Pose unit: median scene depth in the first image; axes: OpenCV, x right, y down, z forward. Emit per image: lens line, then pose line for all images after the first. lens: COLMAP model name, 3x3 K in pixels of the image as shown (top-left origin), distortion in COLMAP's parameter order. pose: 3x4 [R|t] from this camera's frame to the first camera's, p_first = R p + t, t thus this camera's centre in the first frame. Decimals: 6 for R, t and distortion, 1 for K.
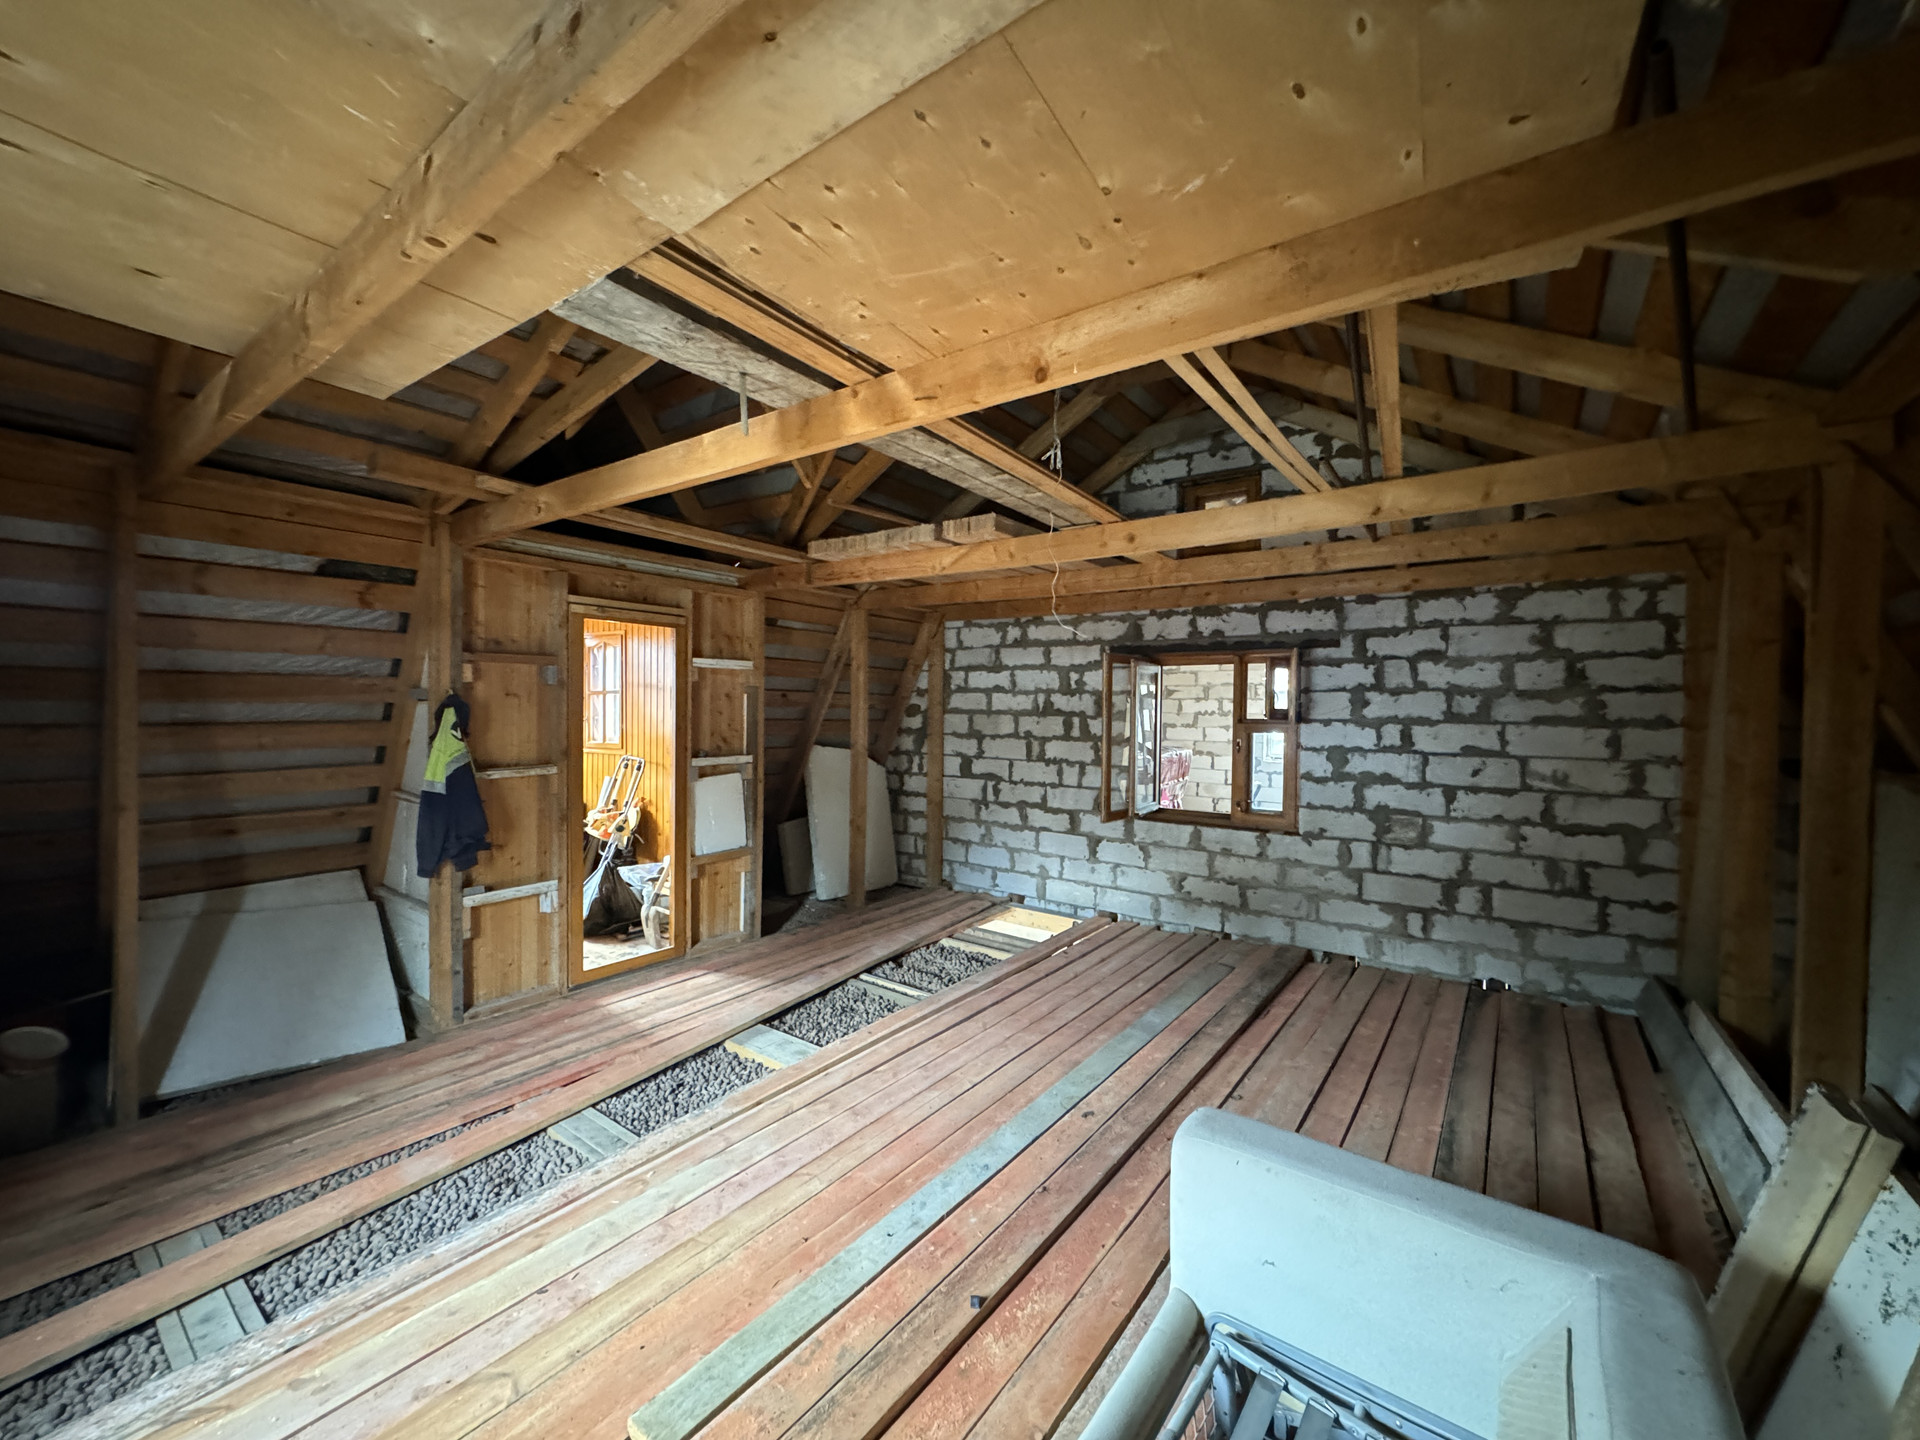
lens RADIAL K [[765.8, 0, 959.0], [0, 765.8, 719.5], [0, 0, 1]] dist [-0.003350, -0.000179]
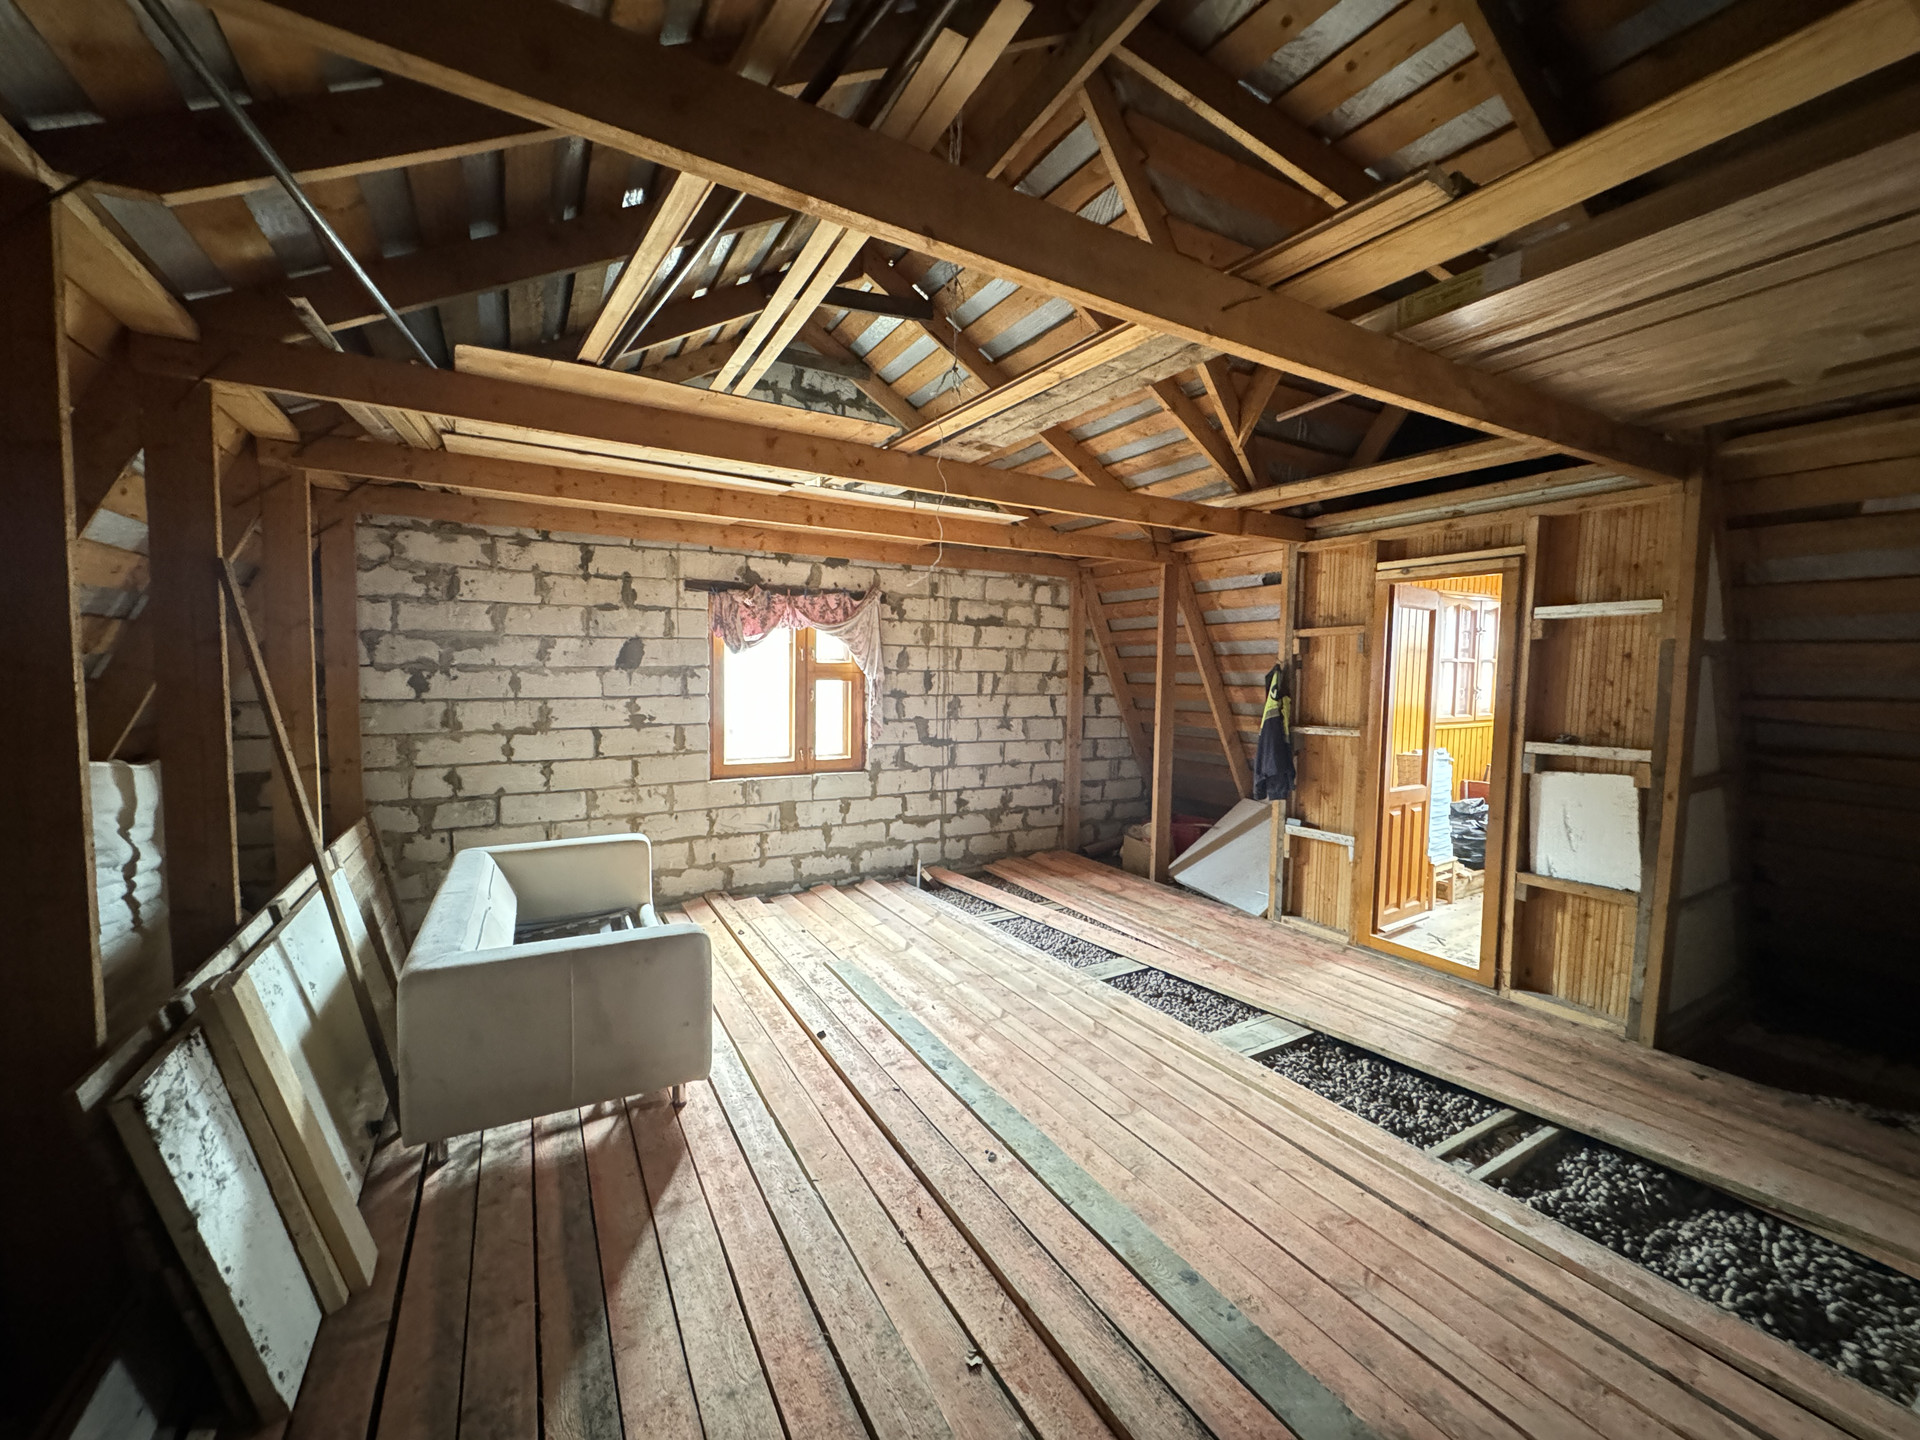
lens RADIAL K [[765.8, 0, 957.9], [0, 765.8, 721.7], [0, 0, 1]] dist [-0.003350, -0.000179]
pose [[-0.404674, 0.043958, -0.913404, 0.592829], [-0.028701, 0.997741, 0.060733, 0.001834], [0.914010, 0.050792, -0.402499, 0.830003]]
